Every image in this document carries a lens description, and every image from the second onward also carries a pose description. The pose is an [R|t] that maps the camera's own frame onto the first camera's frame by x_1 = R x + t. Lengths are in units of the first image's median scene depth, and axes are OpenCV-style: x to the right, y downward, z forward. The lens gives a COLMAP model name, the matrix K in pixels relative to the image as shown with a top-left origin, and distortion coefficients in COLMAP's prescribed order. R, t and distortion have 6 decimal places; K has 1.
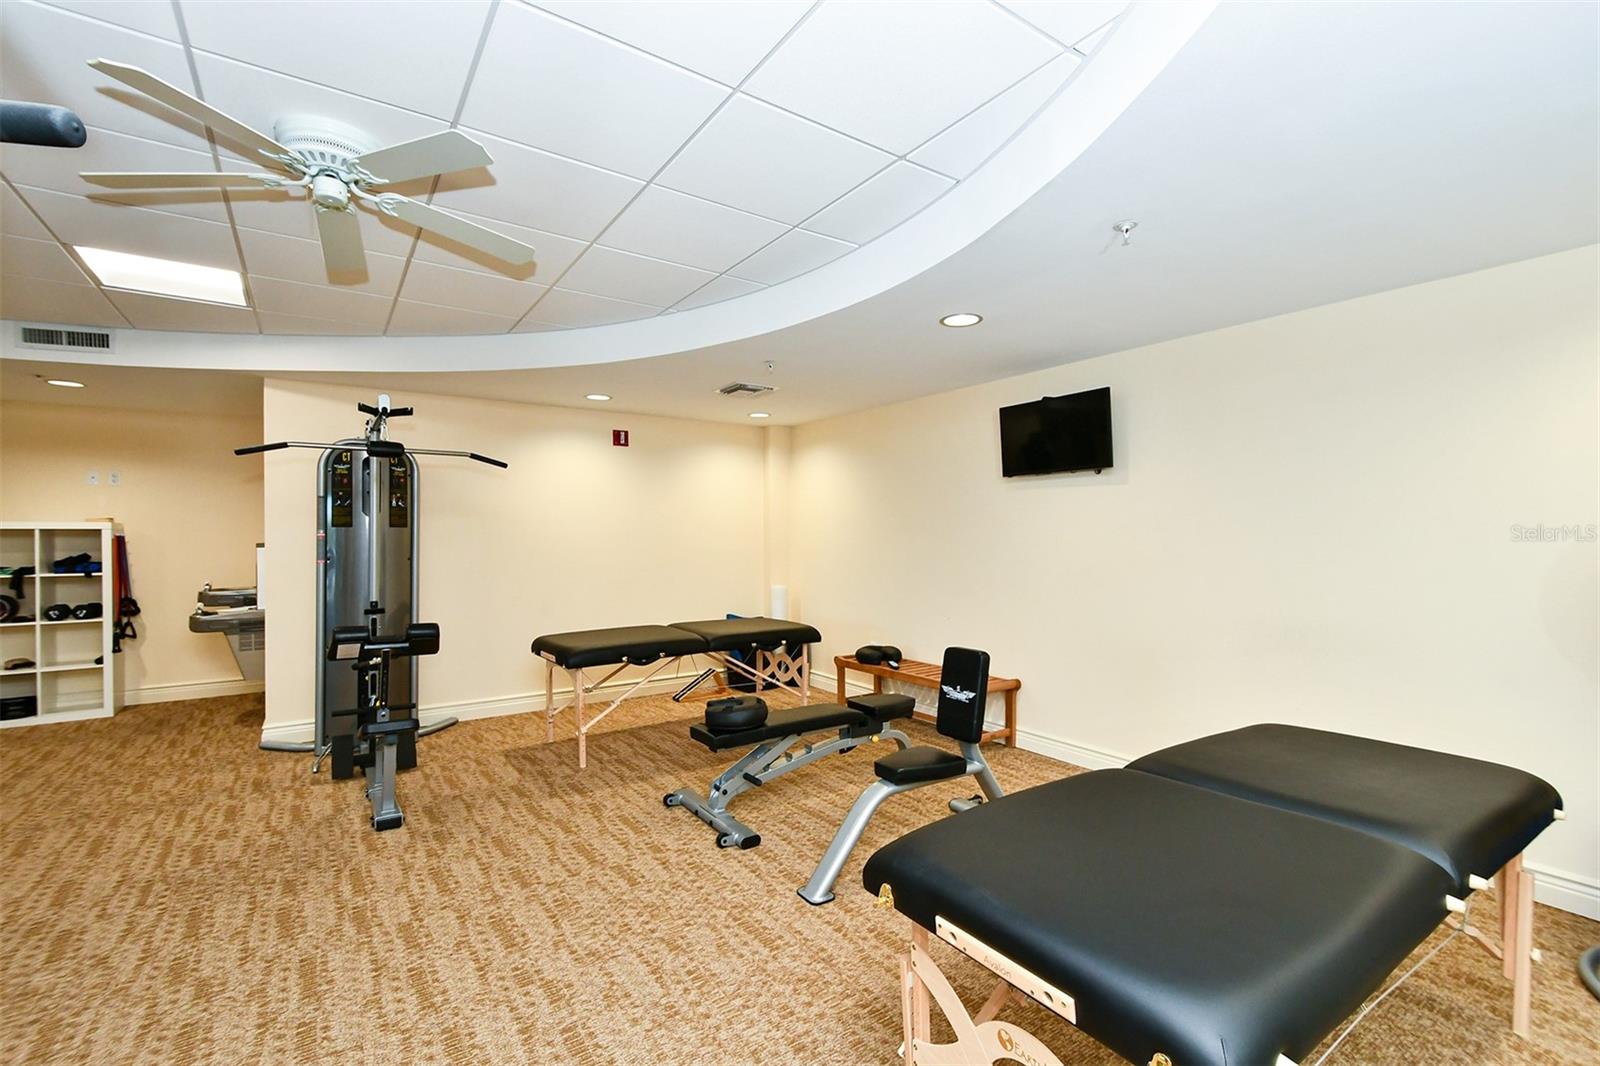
lens RADIAL K [[710.6, 0, 800.0], [0, 710.6, 533.0], [0, 0, 1]] dist [-0.001605, -0.000325]
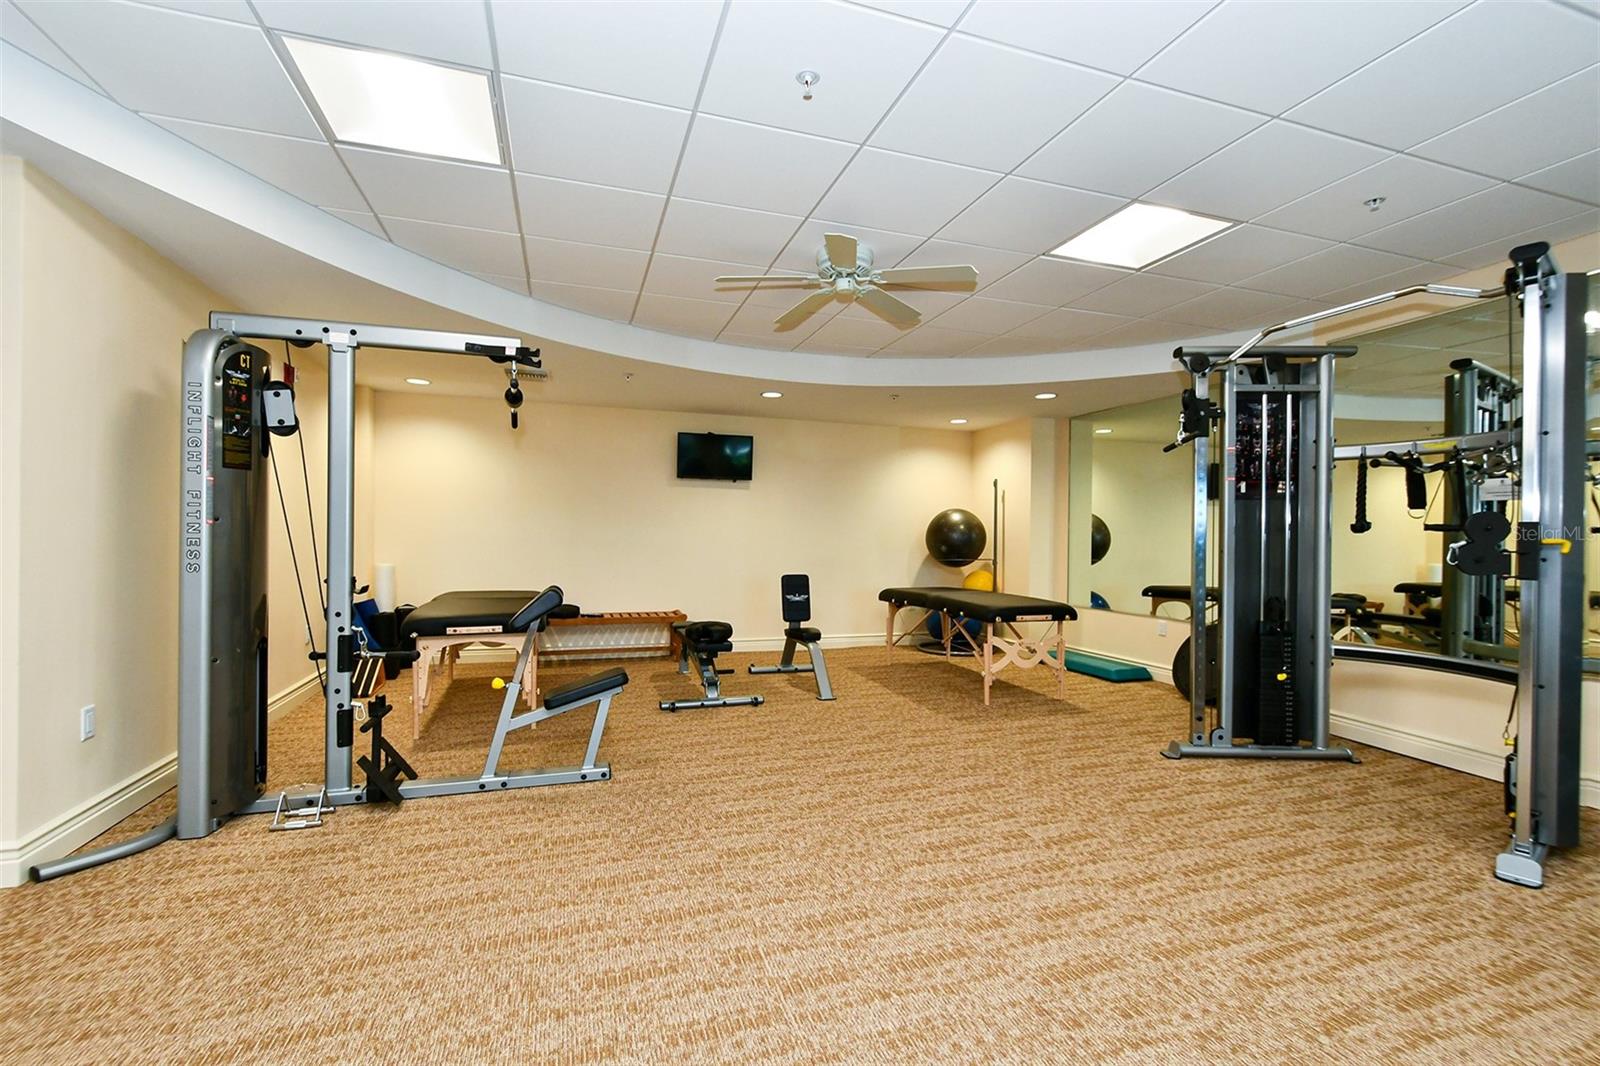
lens RADIAL K [[710.6, 0, 800.0], [0, 710.6, 533.0], [0, 0, 1]] dist [-0.001605, -0.000325]
pose [[0.275854, 0.009229, 0.961155, -1.282193], [-0.012519, 0.999904, -0.006008, 0.053814], [-0.961118, -0.010375, 0.275943, 0.379936]]
